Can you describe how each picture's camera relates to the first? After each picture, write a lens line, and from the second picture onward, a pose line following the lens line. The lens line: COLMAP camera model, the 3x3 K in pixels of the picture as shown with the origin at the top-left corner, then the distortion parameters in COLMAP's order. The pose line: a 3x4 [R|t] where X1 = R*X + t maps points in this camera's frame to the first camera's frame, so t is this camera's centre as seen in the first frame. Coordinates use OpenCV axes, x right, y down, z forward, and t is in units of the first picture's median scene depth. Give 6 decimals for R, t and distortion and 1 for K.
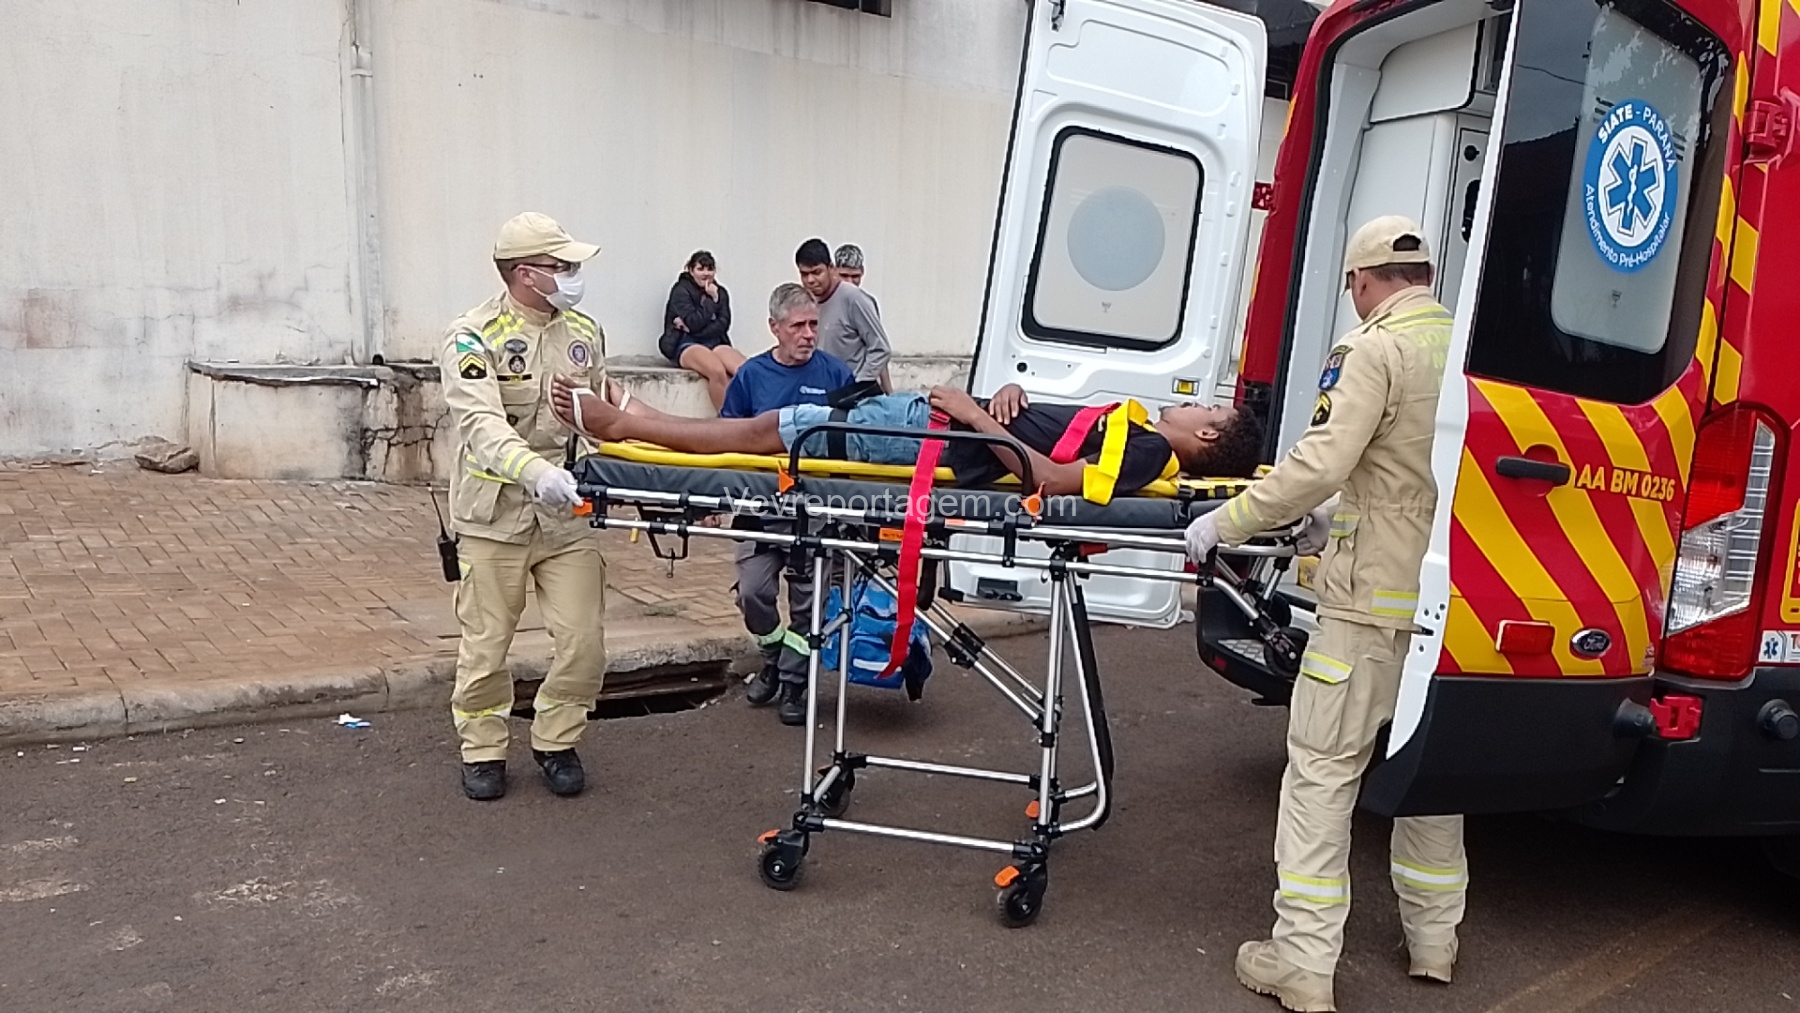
lens RADIAL K [[1281.8, 0, 900.0], [0, 1281.8, 506.5], [0, 0, 1]] dist [0.046796, -0.075261]
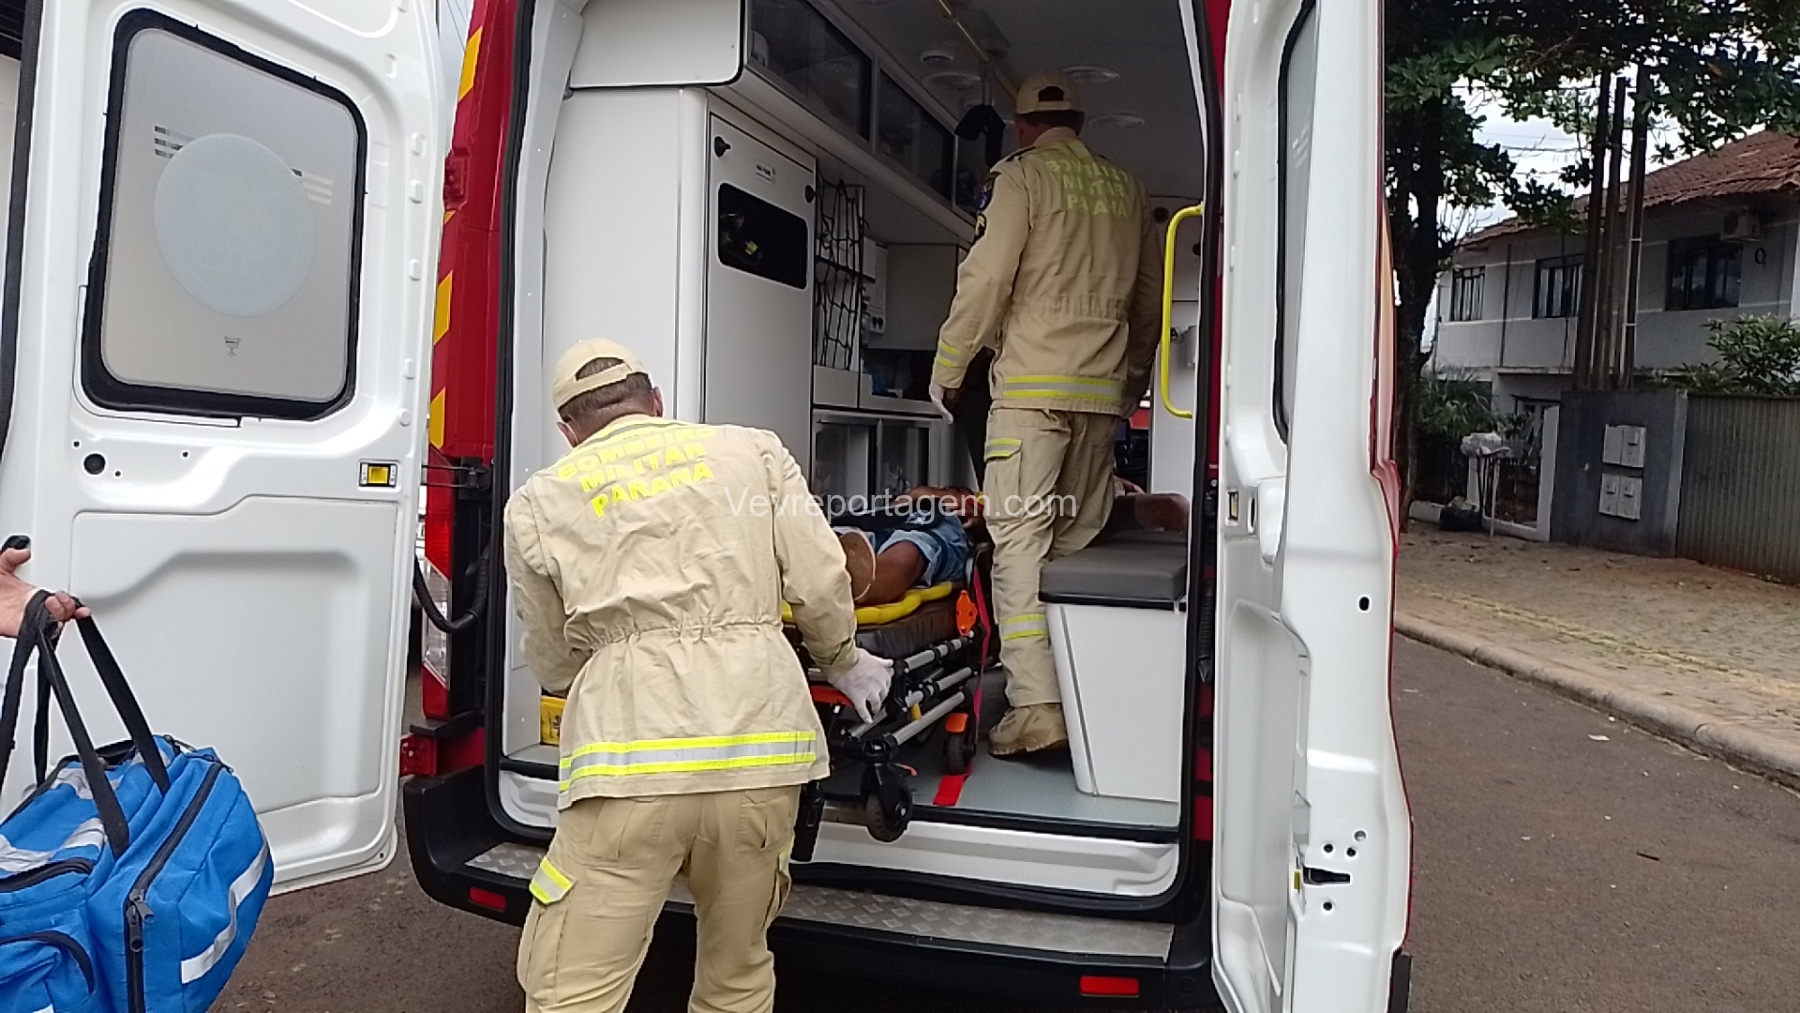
lens RADIAL K [[1324.1, 0, 900.0], [0, 1324.1, 506.5], [0, 0, 1]] dist [0.067254, -0.097788]
pose [[0.620600, -0.098058, 0.777972, -0.121659], [0.112858, 0.992990, 0.035131, -0.072902], [-0.775963, 0.065999, 0.627316, 0.410846]]
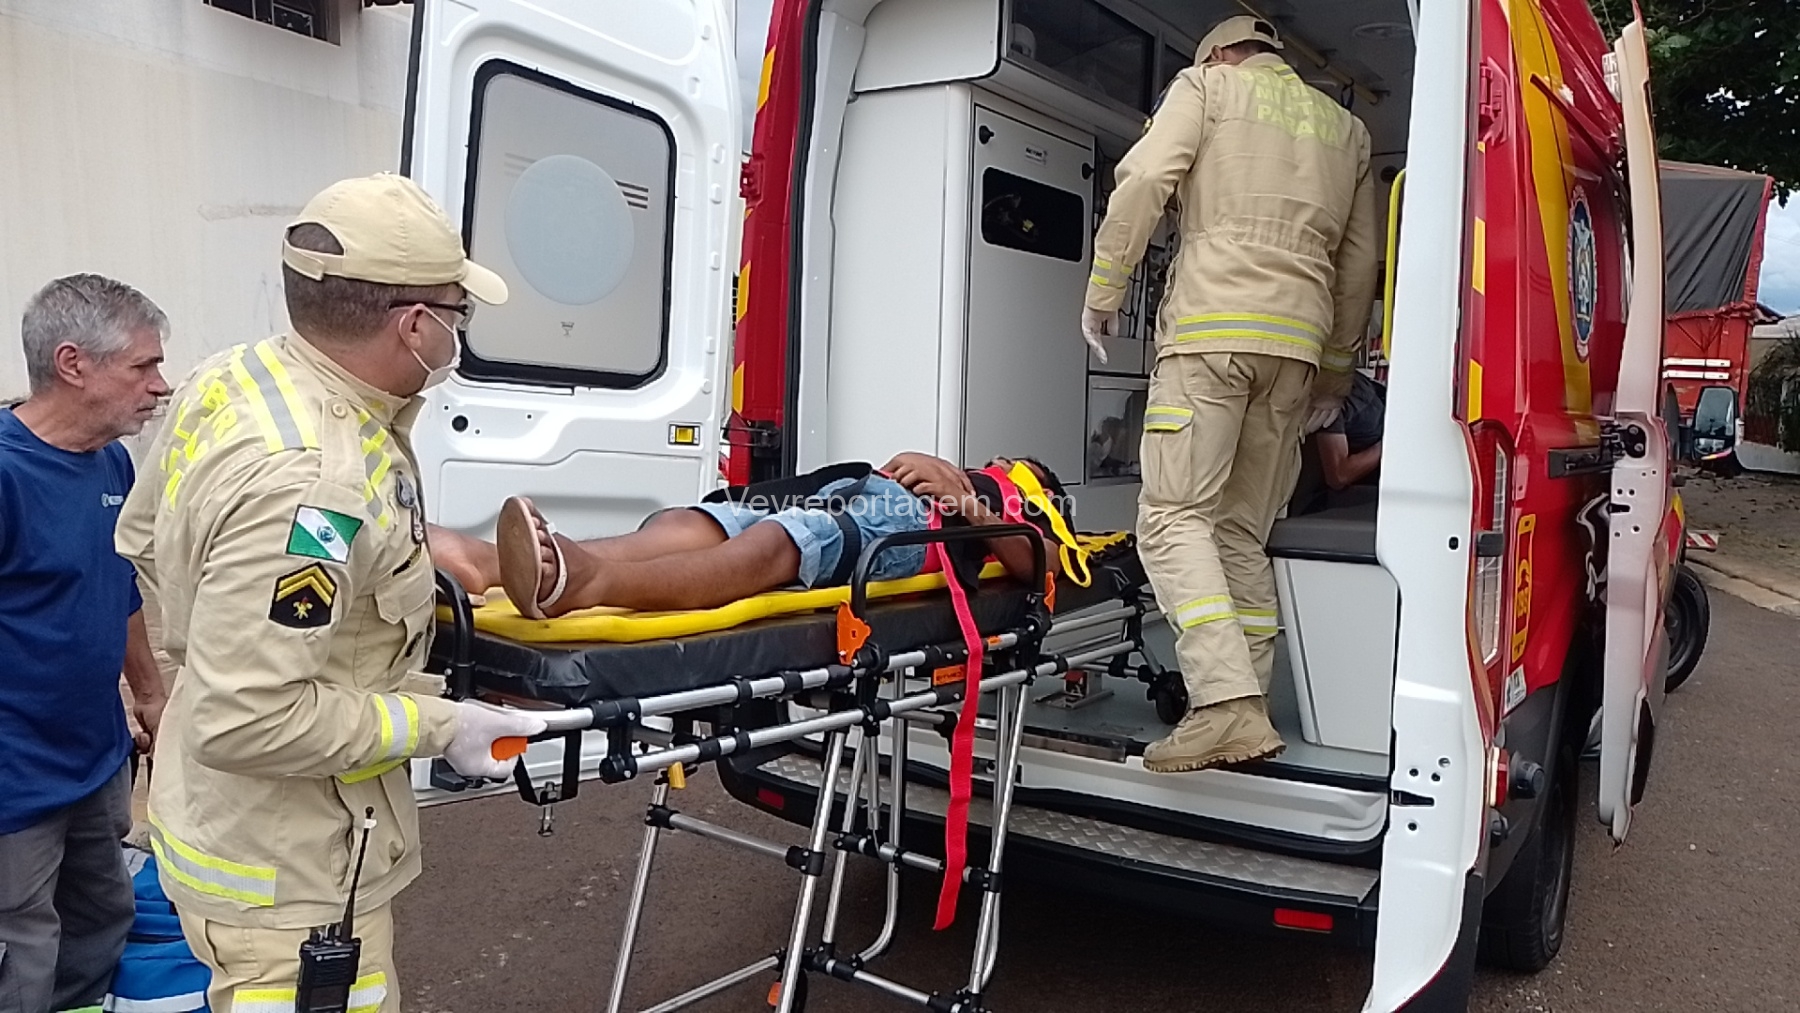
lens RADIAL K [[1324.1, 0, 900.0], [0, 1324.1, 506.5], [0, 0, 1]] dist [0.067254, -0.097788]
pose [[0.821969, -0.102646, 0.560206, -0.105271], [0.110714, 0.993659, 0.019620, -0.054121], [-0.558667, 0.045896, 0.828121, 0.309583]]
